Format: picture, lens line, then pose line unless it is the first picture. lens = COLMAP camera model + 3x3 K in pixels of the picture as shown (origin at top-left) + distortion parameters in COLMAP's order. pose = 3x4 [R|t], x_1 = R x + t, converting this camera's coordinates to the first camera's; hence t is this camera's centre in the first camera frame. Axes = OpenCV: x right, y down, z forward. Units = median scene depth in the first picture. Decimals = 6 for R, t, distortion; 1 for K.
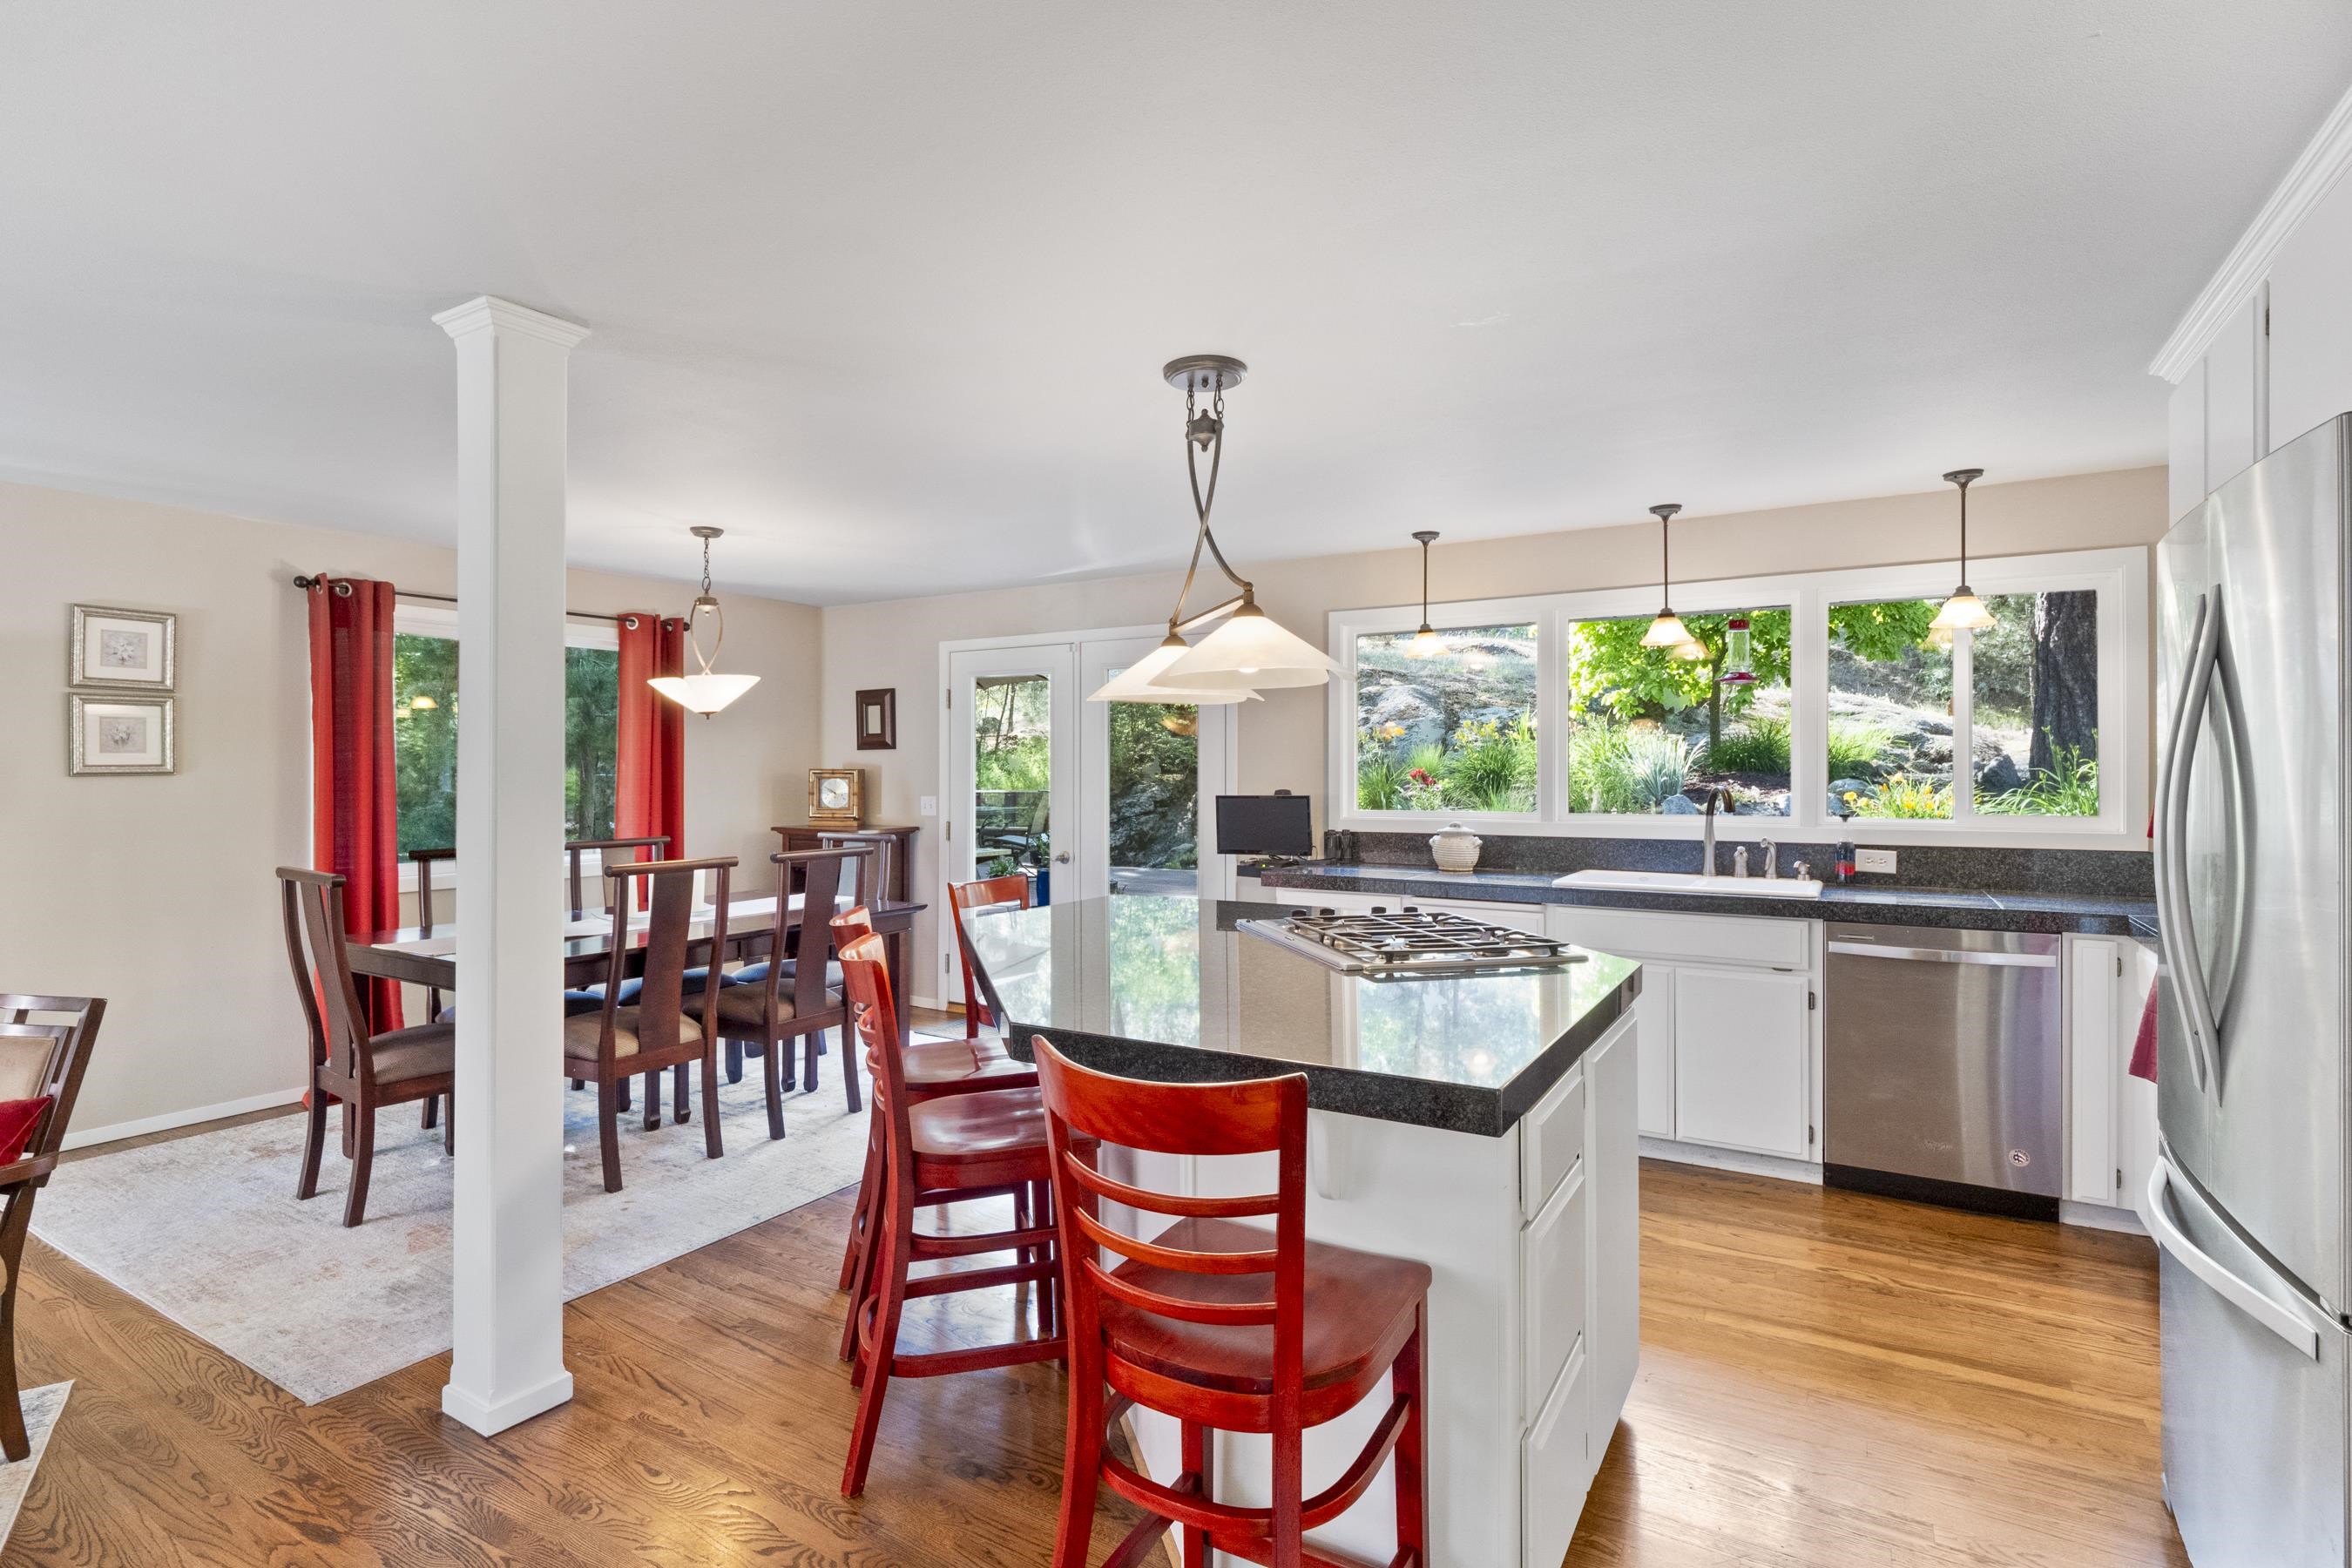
lens RADIAL K [[1153.9, 0, 1172.5], [0, 1153.9, 769.3], [0, 0, 1]] dist [0.001787, -0.002715]
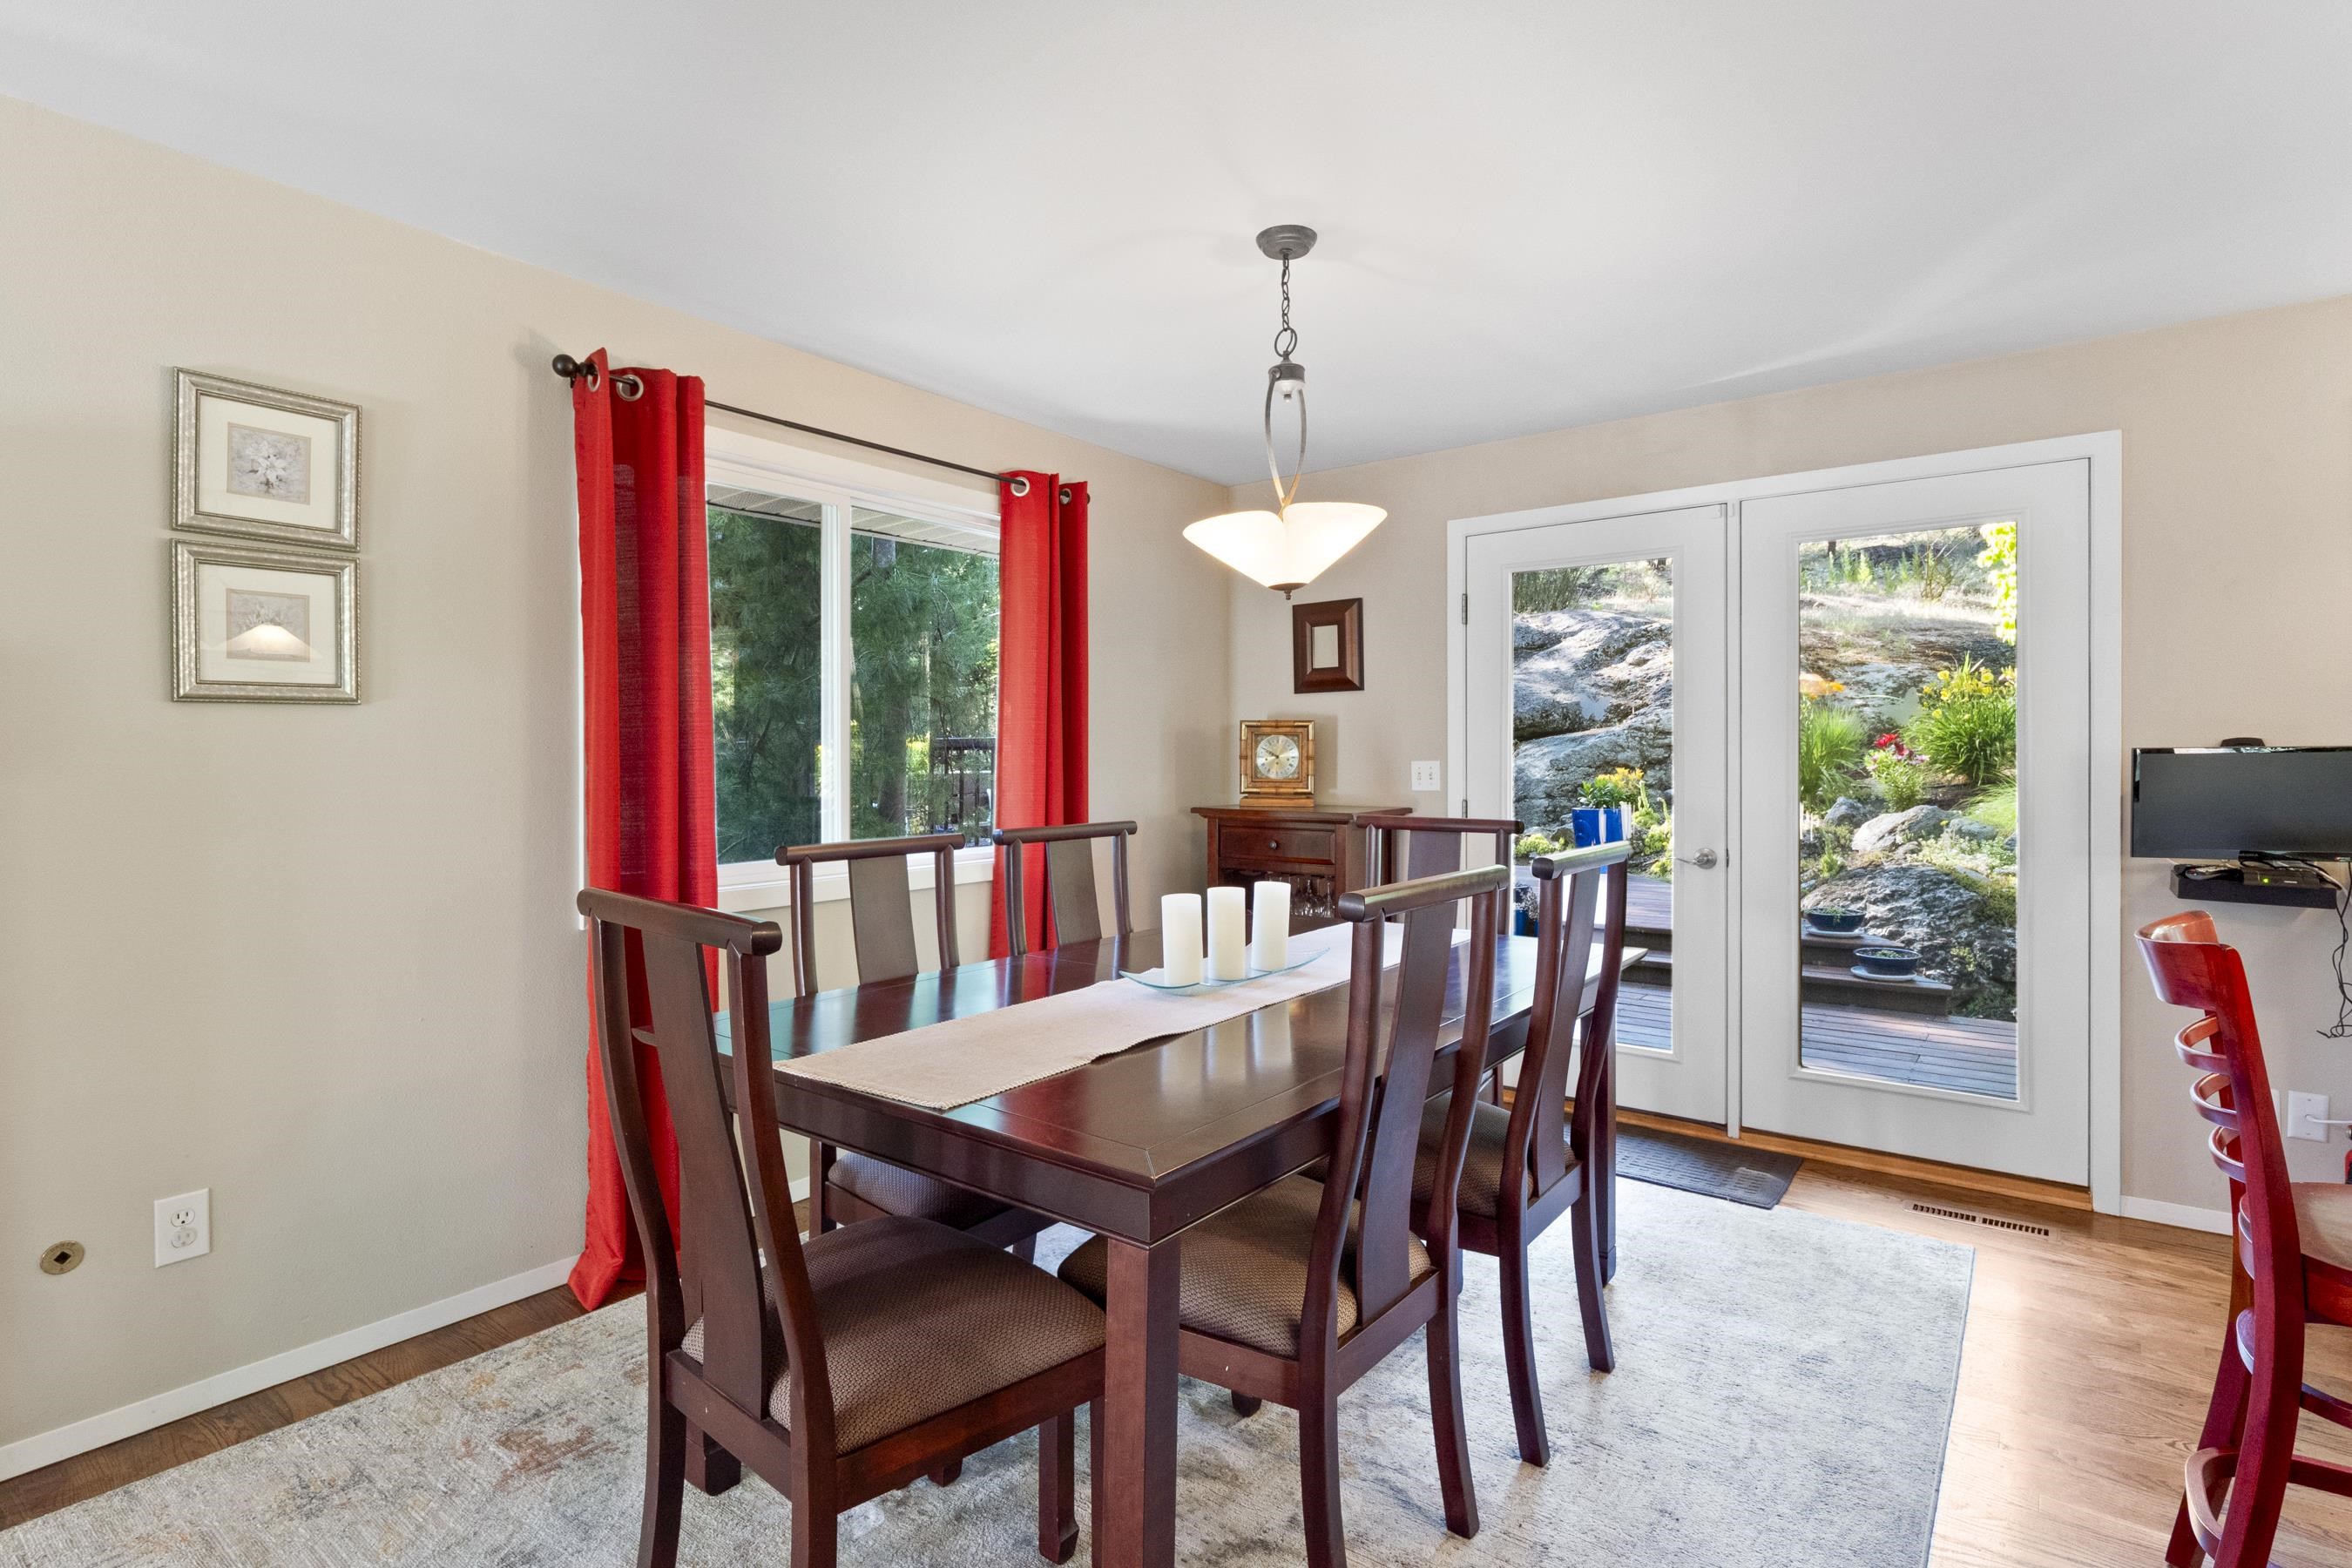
lens RADIAL K [[1153.9, 0, 1160.0], [0, 1153.9, 761.1], [0, 0, 1]] dist [0.001787, -0.002715]
pose [[0.993838, -0.003045, -0.110797, -0.415339], [0.003445, 0.999988, 0.003411, 0.029906], [0.110785, -0.003772, 0.993837, 0.484544]]
